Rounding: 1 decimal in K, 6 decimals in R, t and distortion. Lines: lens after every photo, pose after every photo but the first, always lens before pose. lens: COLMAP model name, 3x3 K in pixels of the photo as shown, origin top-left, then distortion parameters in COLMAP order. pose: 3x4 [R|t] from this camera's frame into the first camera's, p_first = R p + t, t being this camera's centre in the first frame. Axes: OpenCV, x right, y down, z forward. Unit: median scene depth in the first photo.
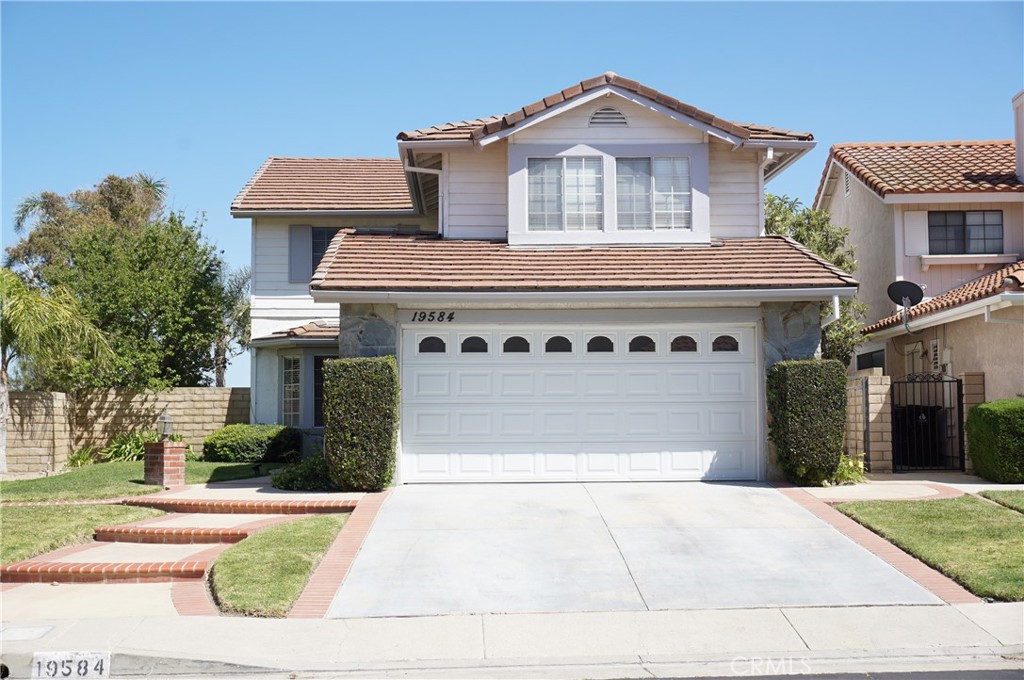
lens RADIAL K [[1222.0, 0, 512.5], [0, 1222.0, 333.1], [0, 0, 1]] dist [0.009710, 0.000000]
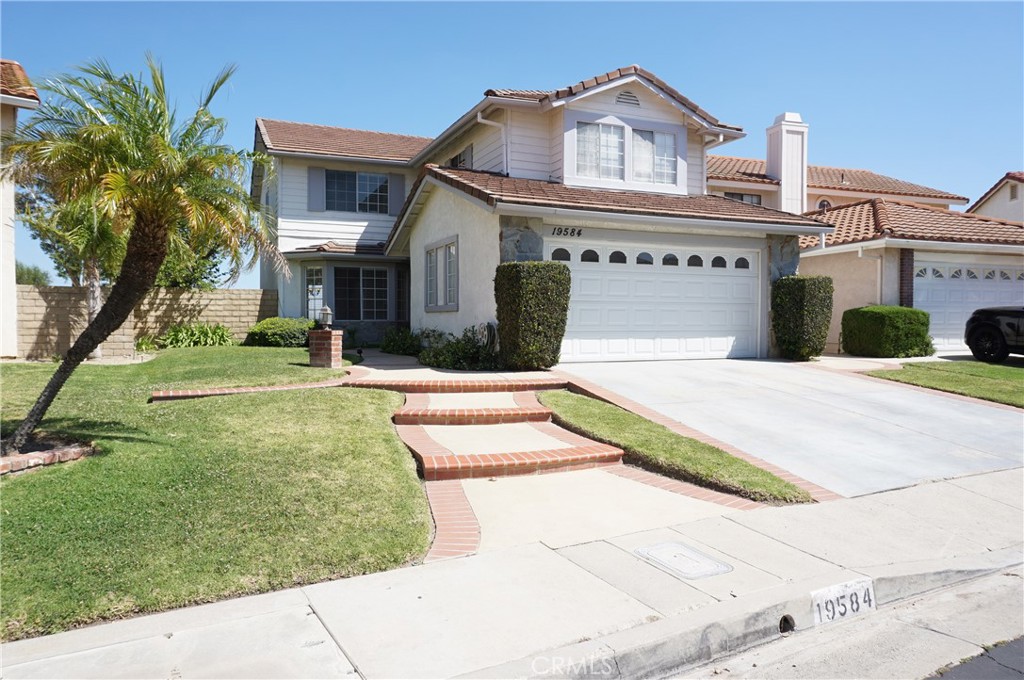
lens RADIAL K [[683.3, 0, 514.7], [0, 683.3, 333.9], [0, 0, 1]] dist [-0.048782, 0.029365]
pose [[0.929379, 0.000233, 0.369128, -0.331250], [-0.033452, 0.995938, 0.083597, 0.030262], [-0.367609, -0.090042, 0.925611, 0.313128]]
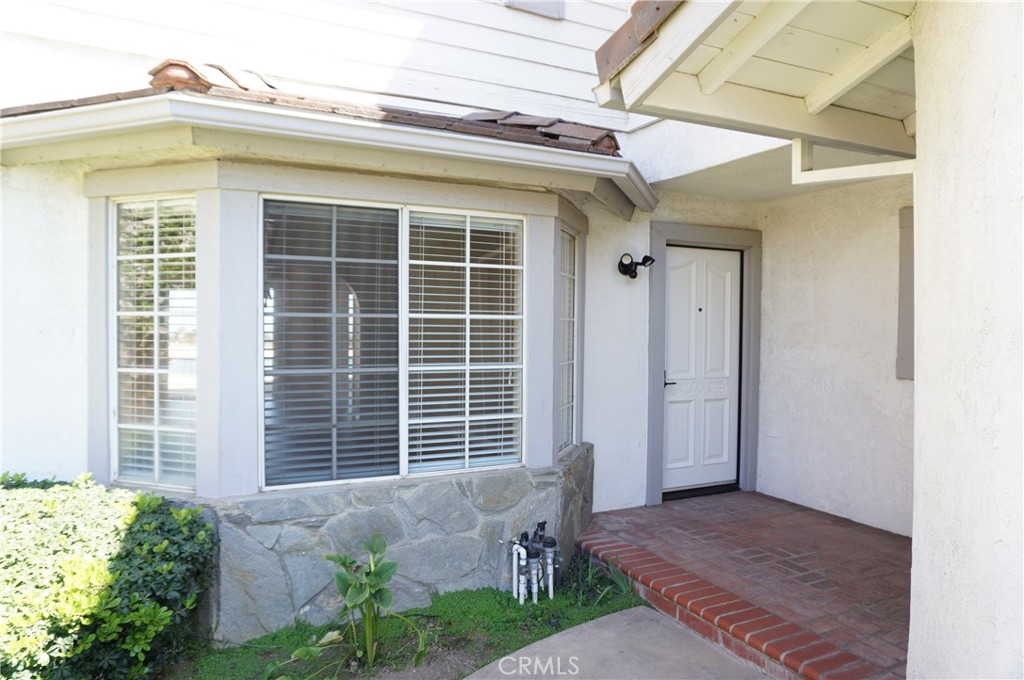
lens RADIAL K [[683.3, 0, 511.1], [0, 683.3, 332.4], [0, 0, 1]] dist [-0.048782, 0.029365]
pose [[0.911941, 0.008562, 0.410232, -0.226163], [-0.044210, 0.996012, 0.077489, 0.042744], [-0.407933, -0.088802, 0.908683, 1.119046]]
